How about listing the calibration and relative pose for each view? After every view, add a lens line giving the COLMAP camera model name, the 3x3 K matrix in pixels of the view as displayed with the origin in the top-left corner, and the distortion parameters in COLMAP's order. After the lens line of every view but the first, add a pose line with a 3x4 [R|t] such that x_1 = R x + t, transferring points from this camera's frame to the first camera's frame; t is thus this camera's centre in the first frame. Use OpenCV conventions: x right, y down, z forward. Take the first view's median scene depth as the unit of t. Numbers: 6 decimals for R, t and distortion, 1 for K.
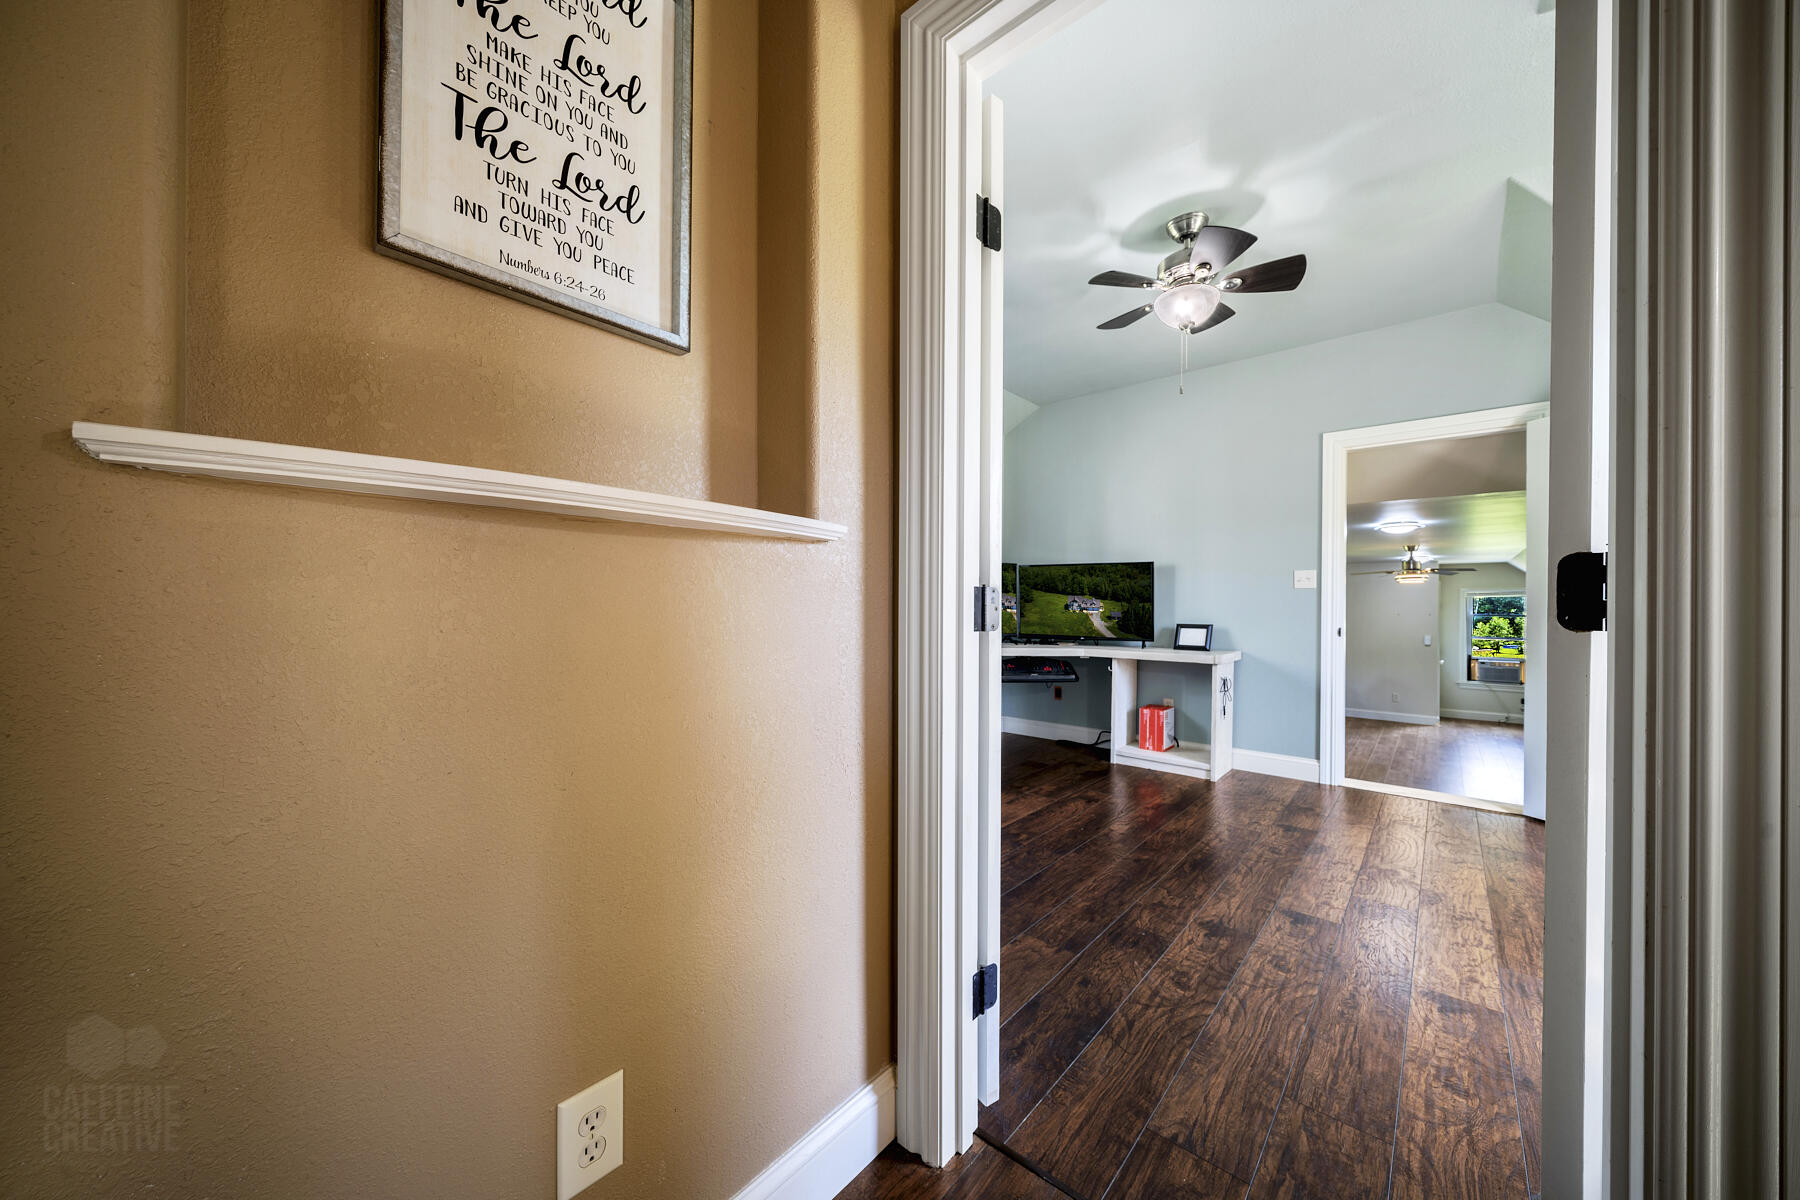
lens RADIAL K [[615.4, 0, 901.0], [0, 615.4, 601.9], [0, 0, 1]] dist [-0.006498, -0.000108]
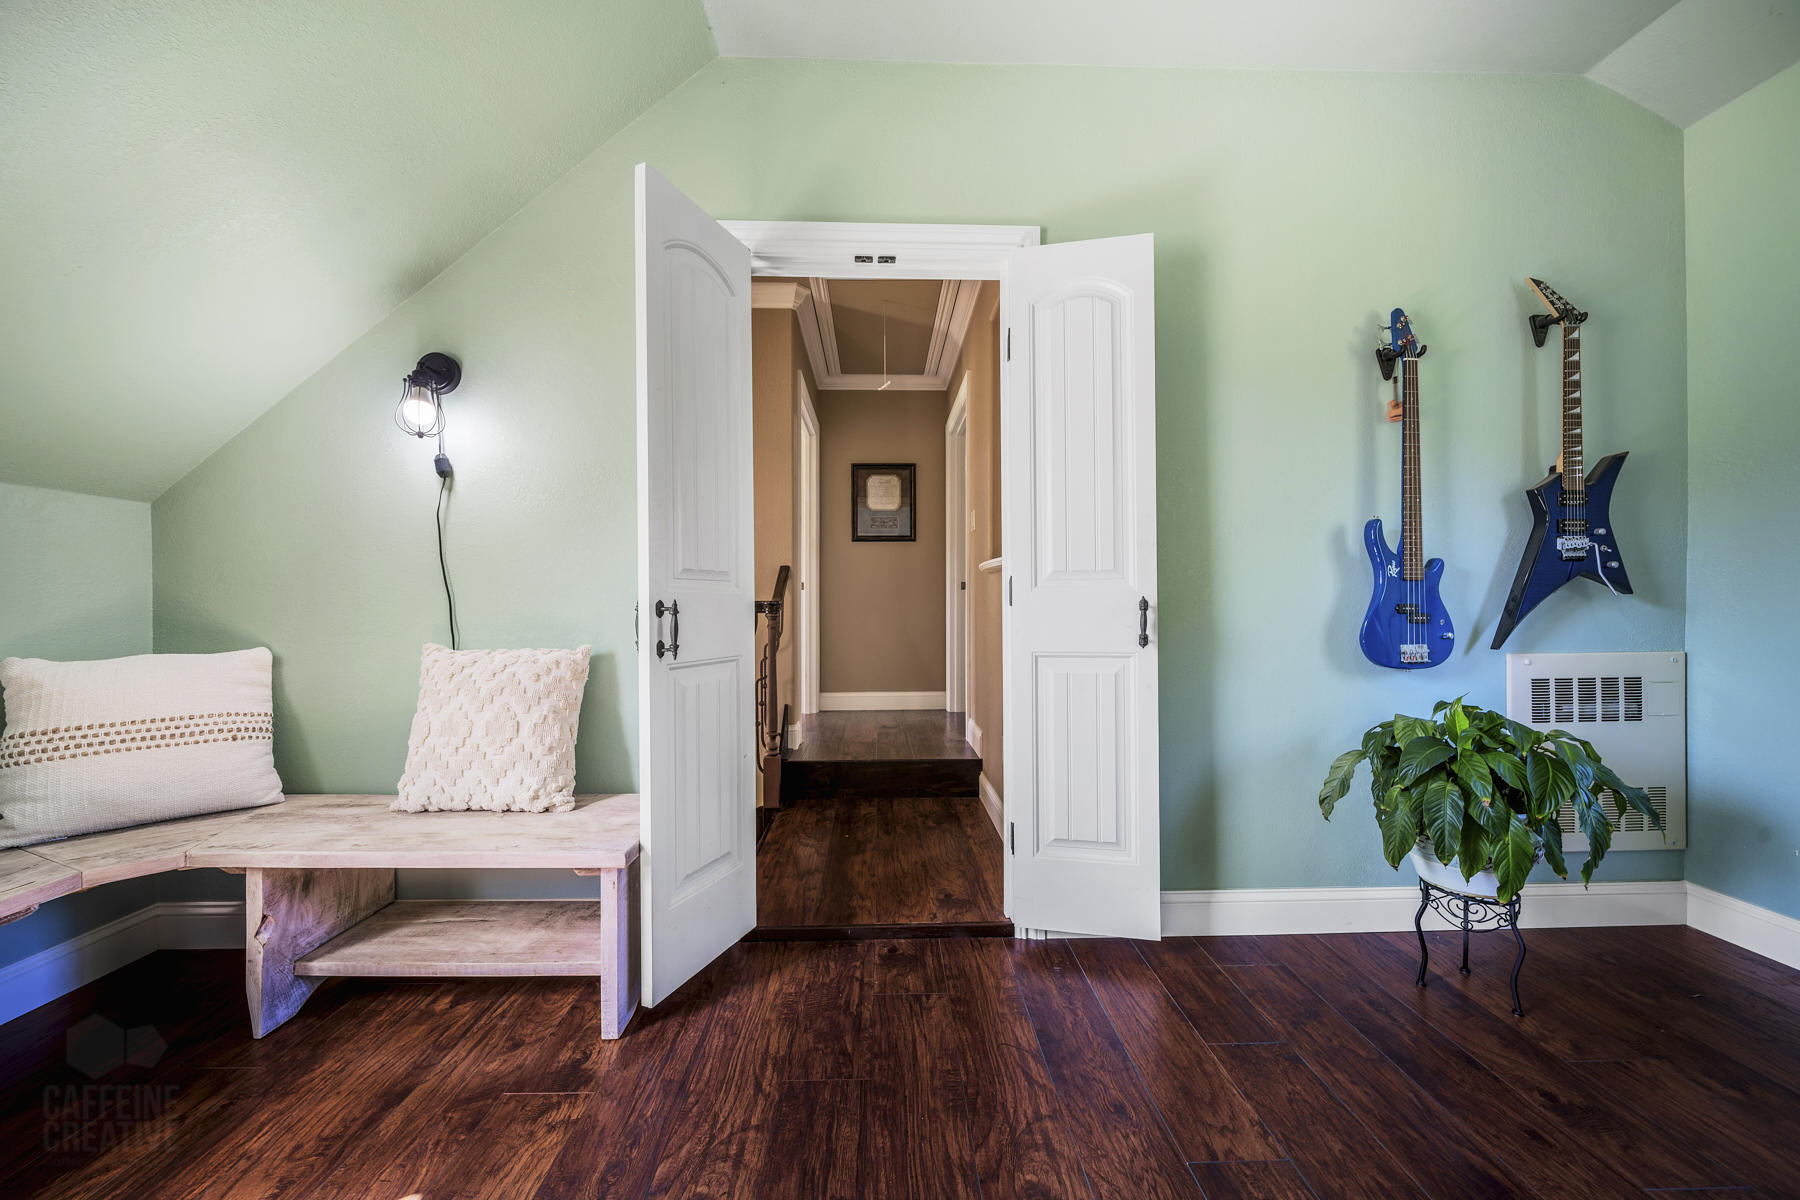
lens RADIAL K [[618.6, 0, 898.7], [0, 618.6, 606.8], [0, 0, 1]] dist [-0.005472, -0.000279]
pose [[-0.730463, -0.002768, -0.682946, 0.469229], [0.003655, 0.999962, -0.007962, 0.020328], [0.682942, -0.008312, -0.730425, 0.649114]]
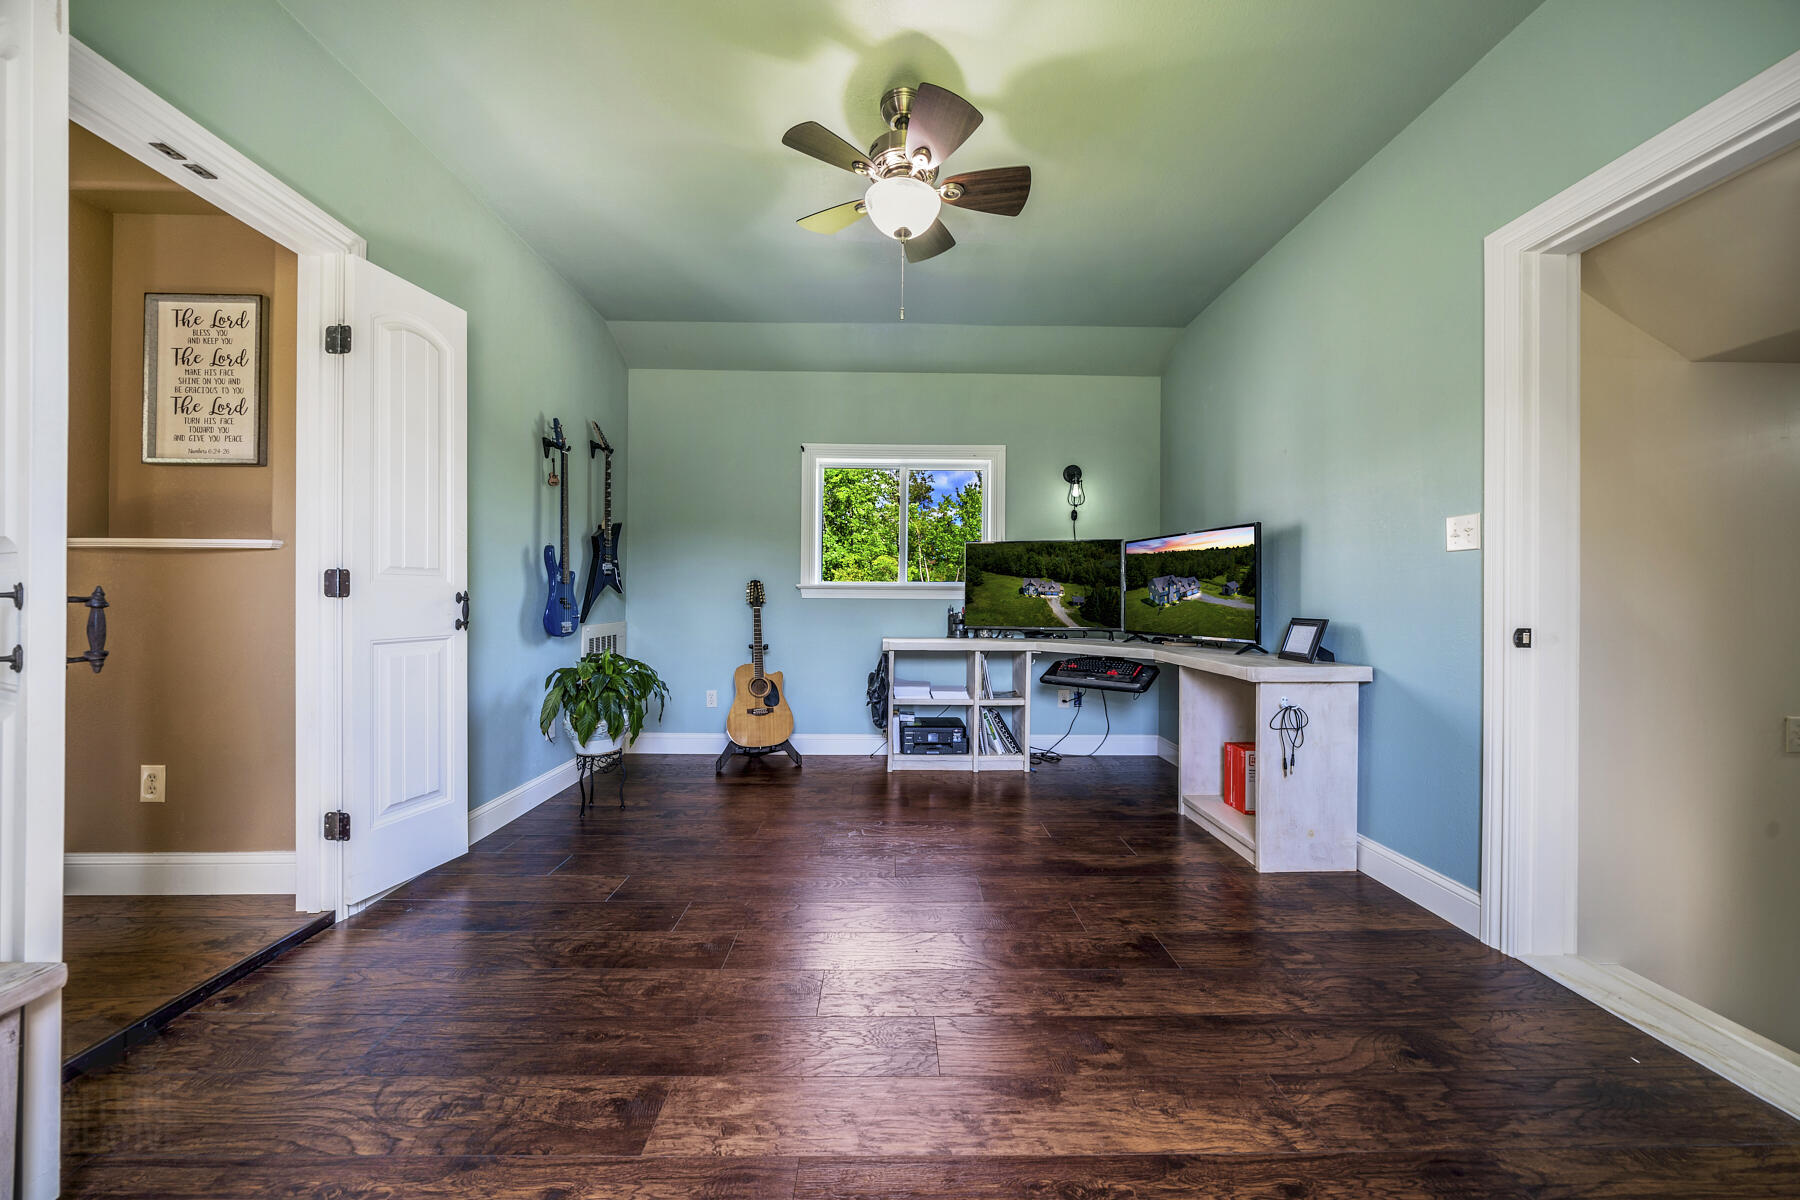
lens RADIAL K [[622.8, 0, 899.7], [0, 622.8, 592.5], [0, 0, 1]] dist [-0.003878, 0.000031]
pose [[0.676178, -0.011878, -0.736643, 0.762794], [0.003231, 0.999908, -0.013158, 0.020724], [0.736732, 0.006517, 0.676154, 0.328080]]
